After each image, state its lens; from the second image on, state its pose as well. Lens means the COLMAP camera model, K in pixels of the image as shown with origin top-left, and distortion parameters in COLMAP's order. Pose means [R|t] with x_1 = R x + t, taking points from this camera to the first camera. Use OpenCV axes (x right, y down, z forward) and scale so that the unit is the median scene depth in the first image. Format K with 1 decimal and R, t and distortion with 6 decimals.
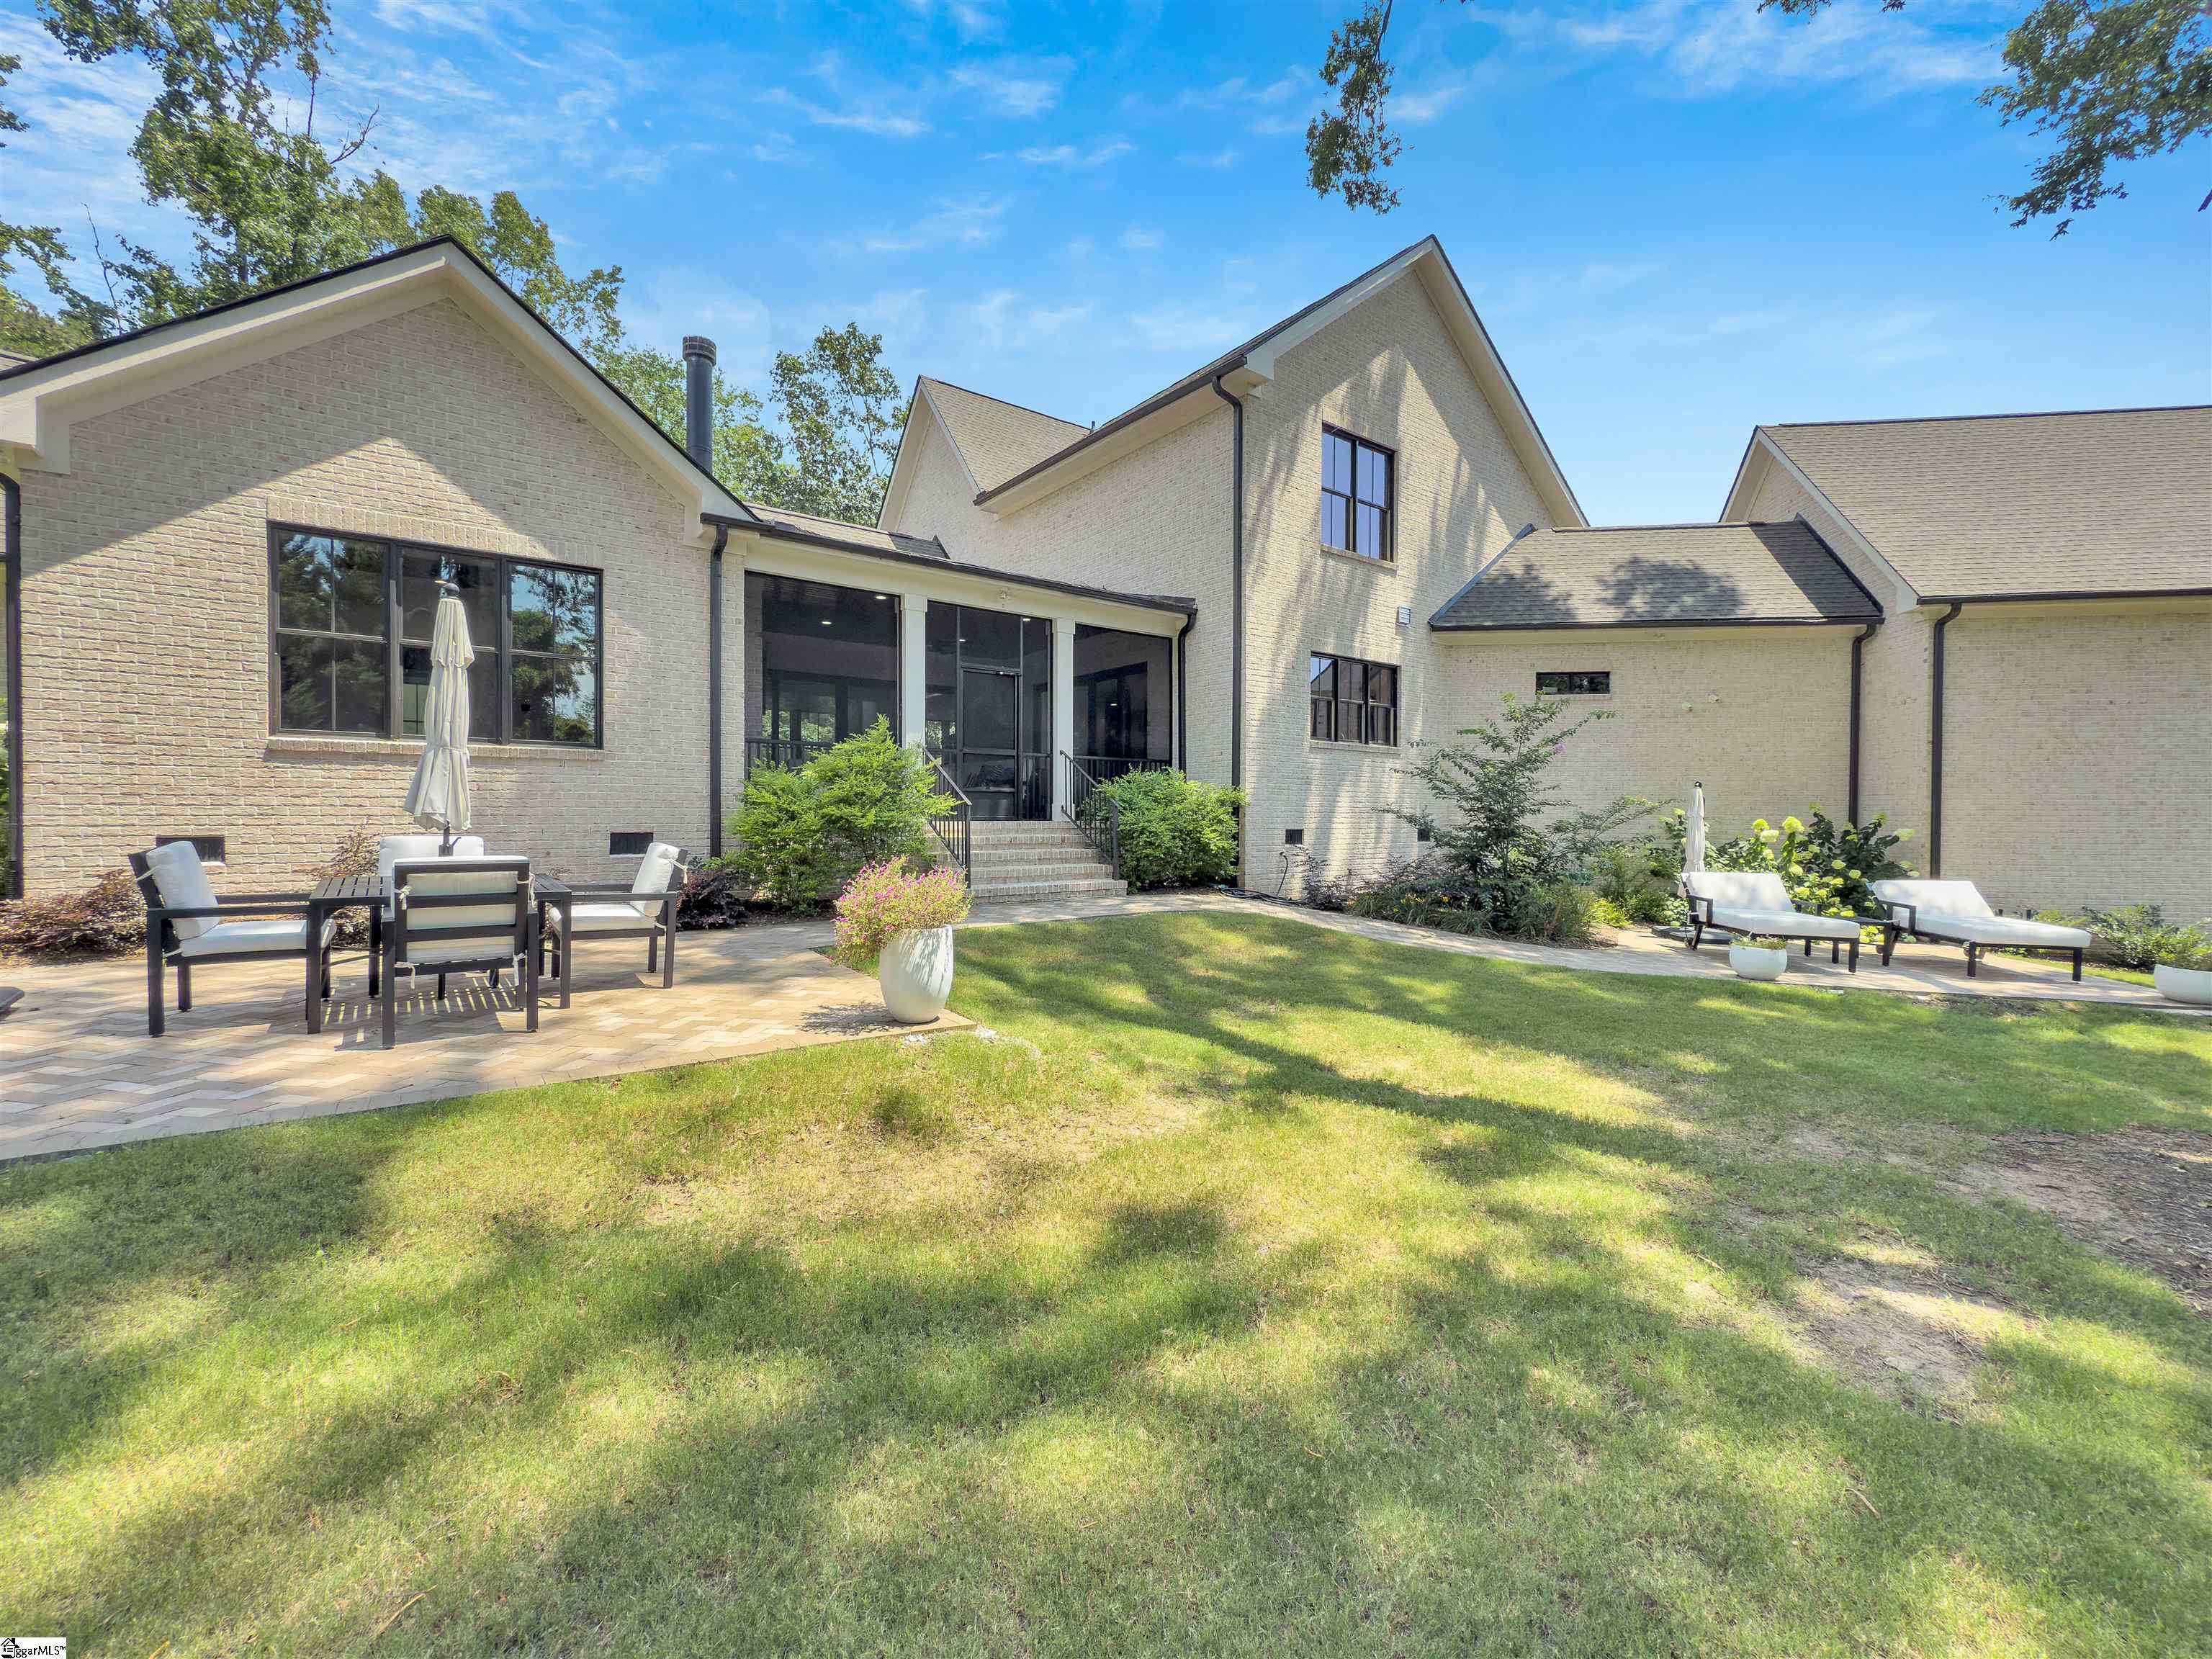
lens RADIAL K [[898.5, 0, 1106.0], [0, 898.5, 829.5], [0, 0, 1]] dist [-0.003621, -0.000516]
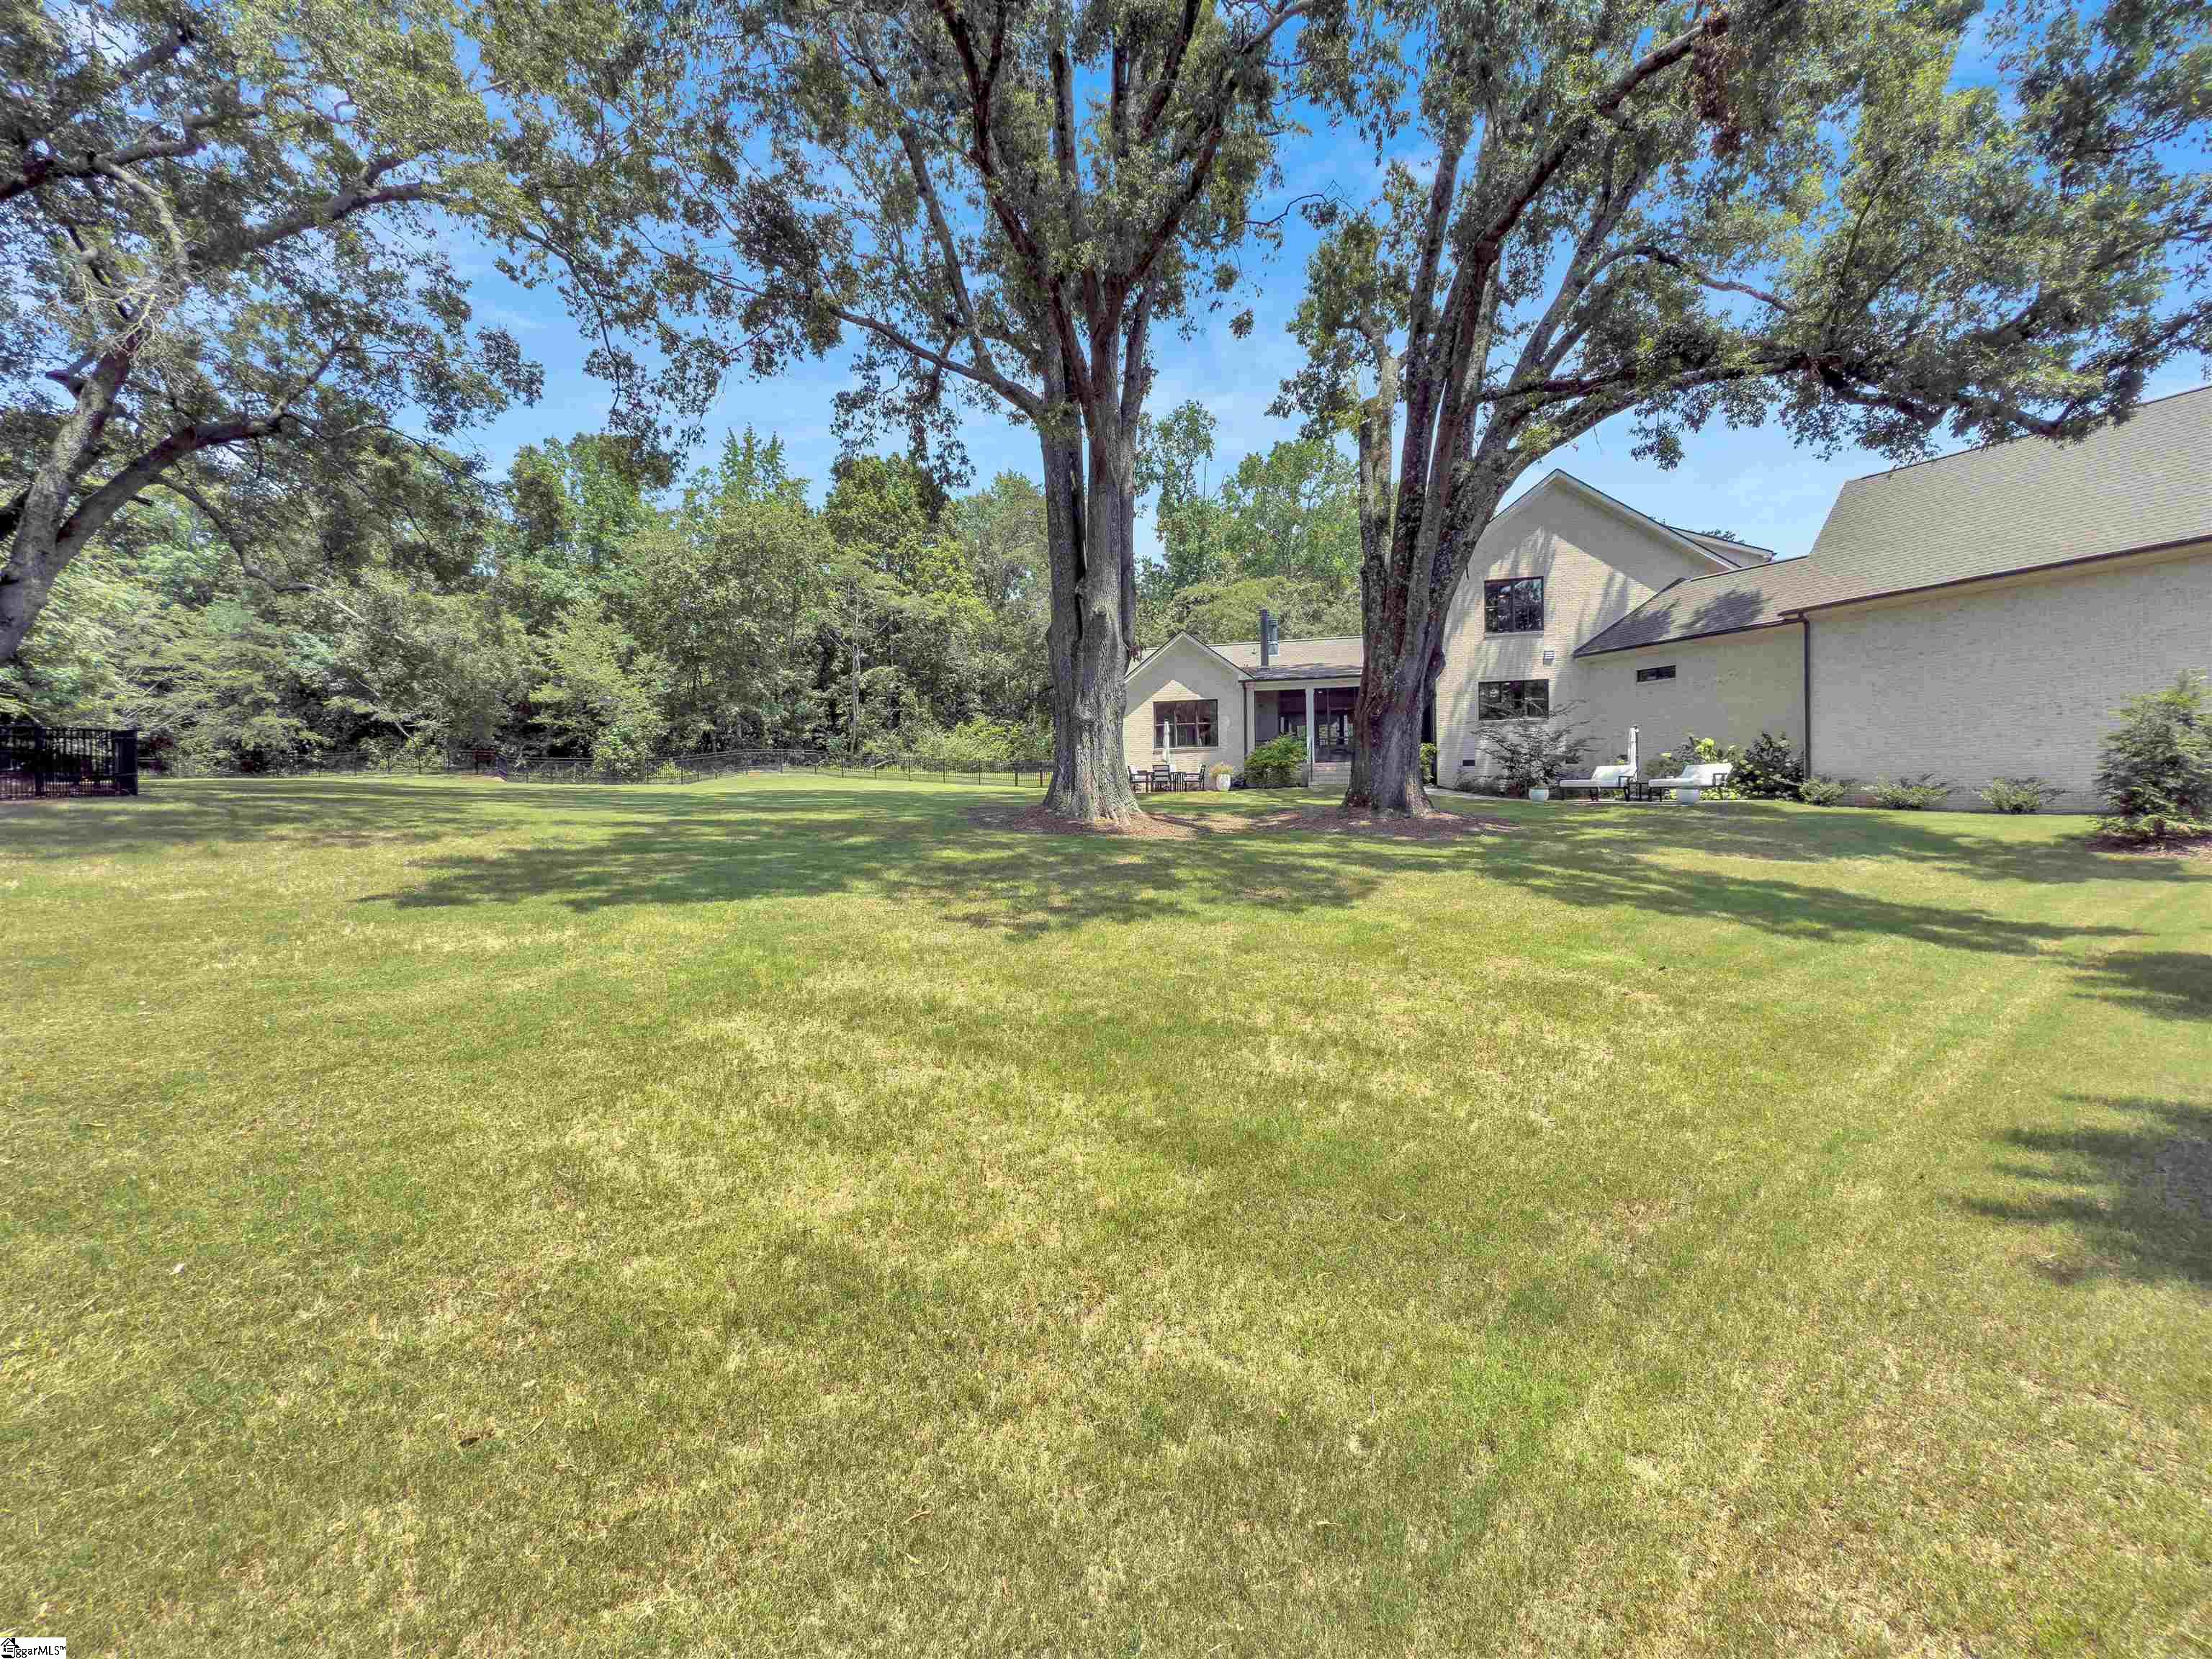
lens RADIAL K [[898.5, 0, 1106.0], [0, 898.5, 829.5], [0, 0, 1]] dist [-0.003621, -0.000516]
pose [[0.617738, 0.001246, -0.786383, 1.462596], [-0.009456, 0.999938, -0.005844, 0.203539], [0.786327, 0.011046, 0.617712, -1.181409]]
